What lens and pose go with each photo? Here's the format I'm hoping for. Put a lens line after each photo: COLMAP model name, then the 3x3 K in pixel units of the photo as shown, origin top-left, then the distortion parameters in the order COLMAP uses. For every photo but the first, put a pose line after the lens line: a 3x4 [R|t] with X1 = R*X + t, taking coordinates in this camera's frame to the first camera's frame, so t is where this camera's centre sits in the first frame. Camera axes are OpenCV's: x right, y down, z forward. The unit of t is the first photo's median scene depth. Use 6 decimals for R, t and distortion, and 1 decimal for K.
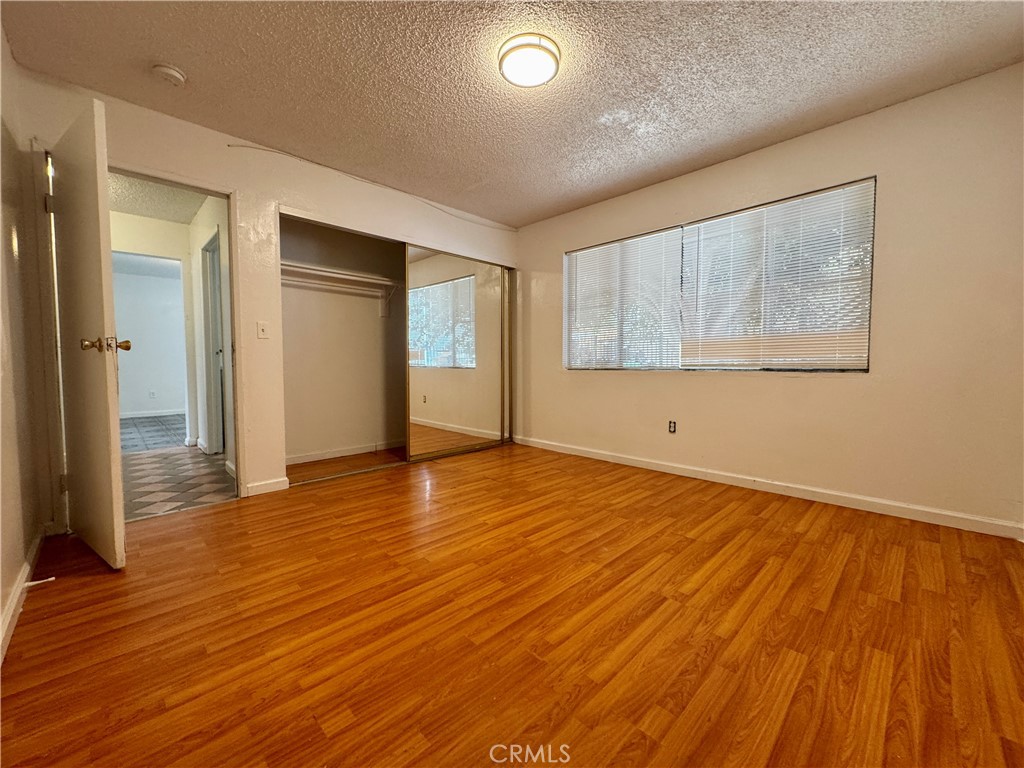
lens RADIAL K [[410.4, 0, 512.0], [0, 410.4, 384.0], [0, 0, 1]] dist [0.000440, 0.000032]
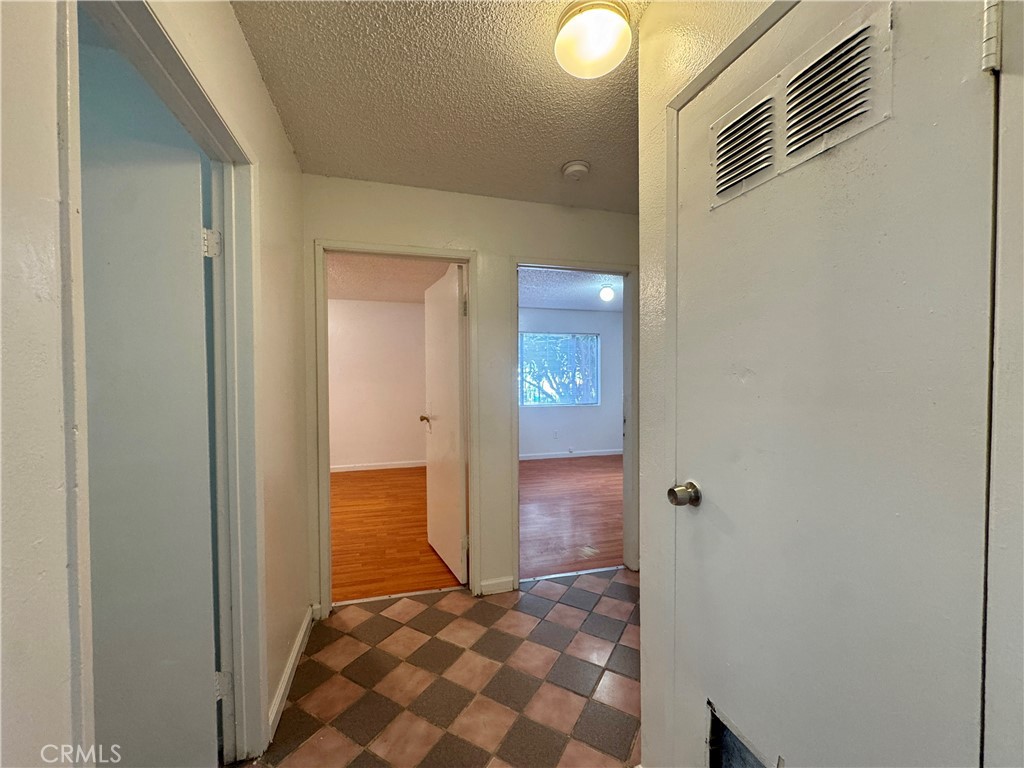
lens RADIAL K [[410.4, 0, 512.0], [0, 410.4, 384.0], [0, 0, 1]] dist [0.000440, 0.000032]
pose [[-0.877290, -0.007128, 0.479907, -2.252279], [0.025282, 0.997815, 0.061038, -0.385451], [-0.479294, 0.065681, -0.875193, 2.459081]]
